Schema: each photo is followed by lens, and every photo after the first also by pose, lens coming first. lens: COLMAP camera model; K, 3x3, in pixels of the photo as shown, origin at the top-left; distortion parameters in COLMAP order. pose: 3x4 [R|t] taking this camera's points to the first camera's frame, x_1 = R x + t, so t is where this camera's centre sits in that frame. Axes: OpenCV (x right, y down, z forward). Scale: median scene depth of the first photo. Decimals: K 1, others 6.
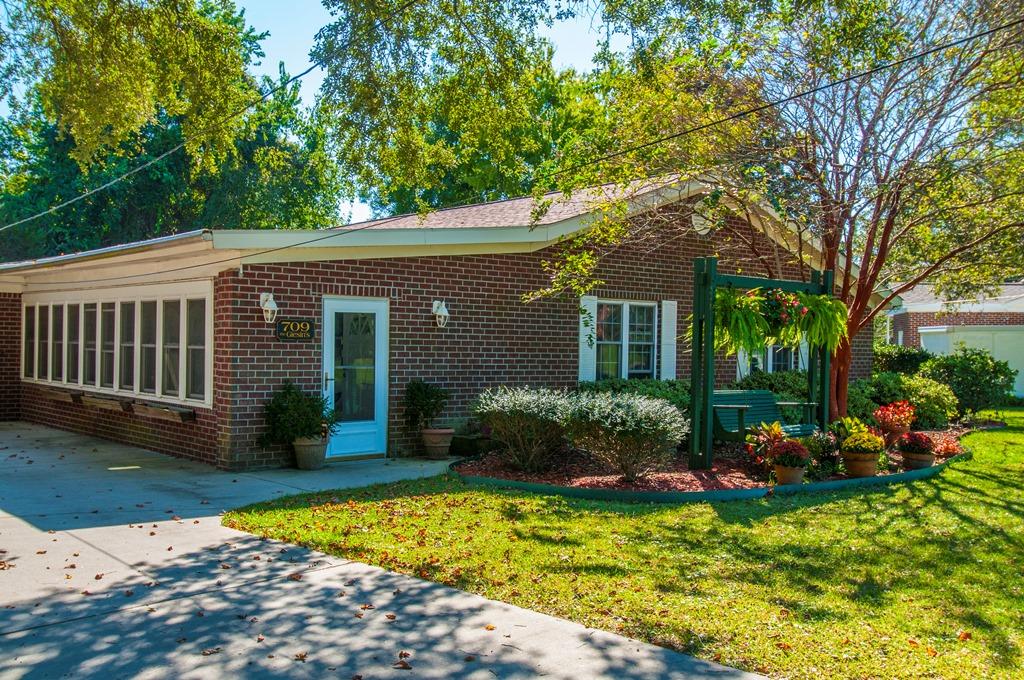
lens RADIAL K [[1012.9, 0, 518.0], [0, 1012.9, 343.1], [0, 0, 1]] dist [0.037211, 0.000000]
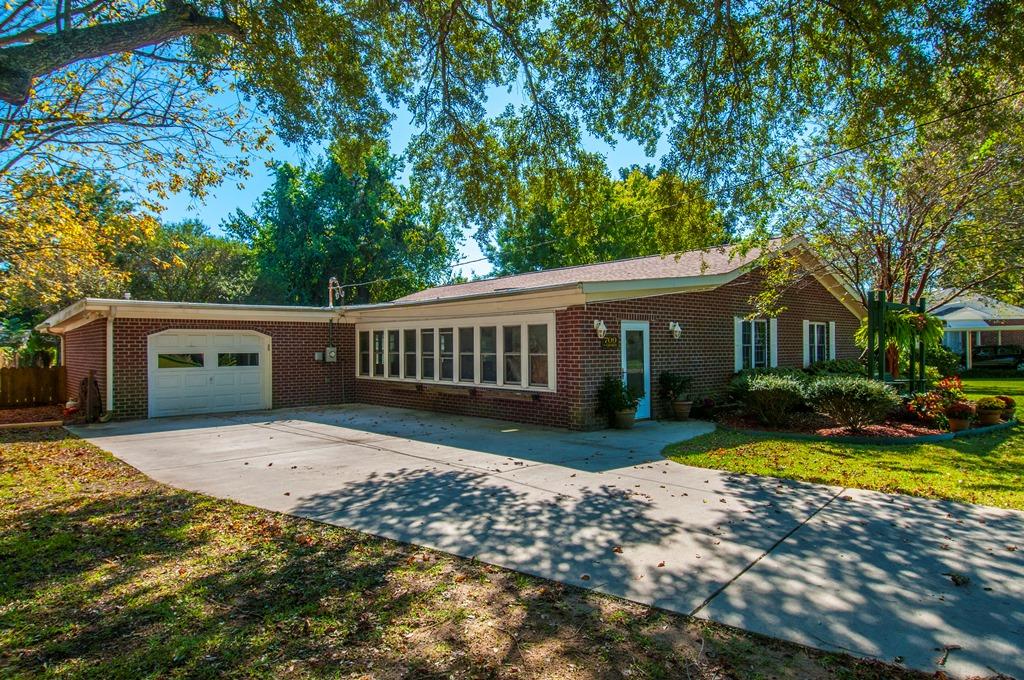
lens RADIAL K [[621.5, 0, 512.8], [0, 621.5, 339.2], [0, 0, 1]] dist [0.020115, -0.016691]
pose [[0.999366, -0.024097, 0.026211, -0.388874], [0.024358, 0.999656, -0.009676, -0.011745], [-0.025969, 0.010309, 0.999610, 0.018965]]
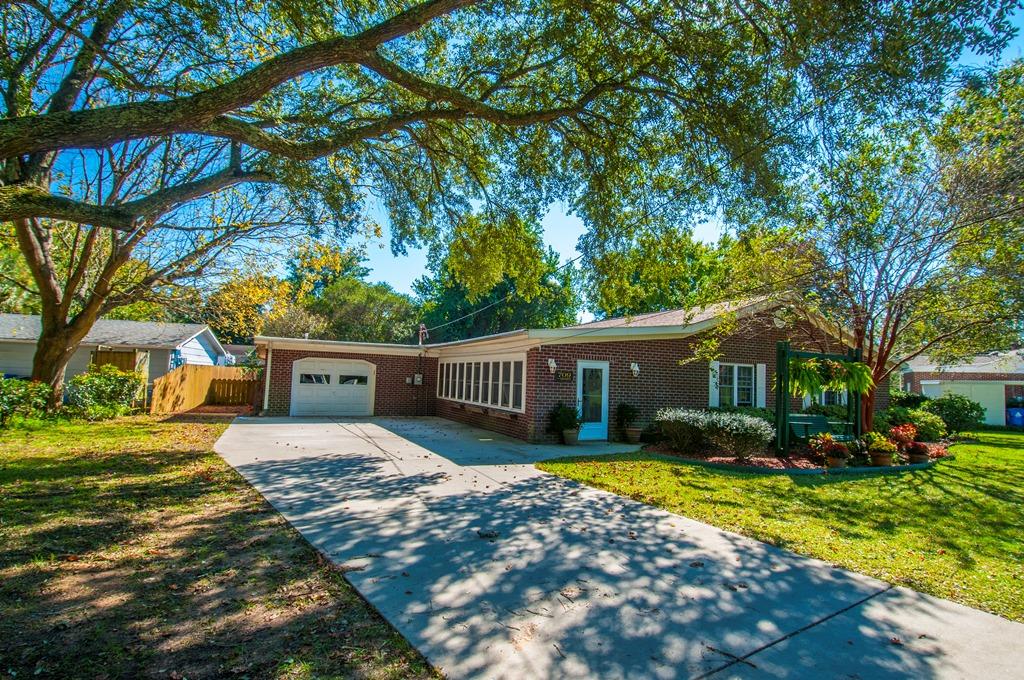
lens RADIAL K [[525.0, 0, 518.9], [0, 525.0, 340.4], [0, 0, 1]] dist [0.034390, -0.039533]
pose [[0.961474, -0.001763, -0.274891, -0.013190], [-0.020403, 0.996764, -0.077754, -0.001477], [0.274138, 0.080367, 0.958326, -0.056844]]
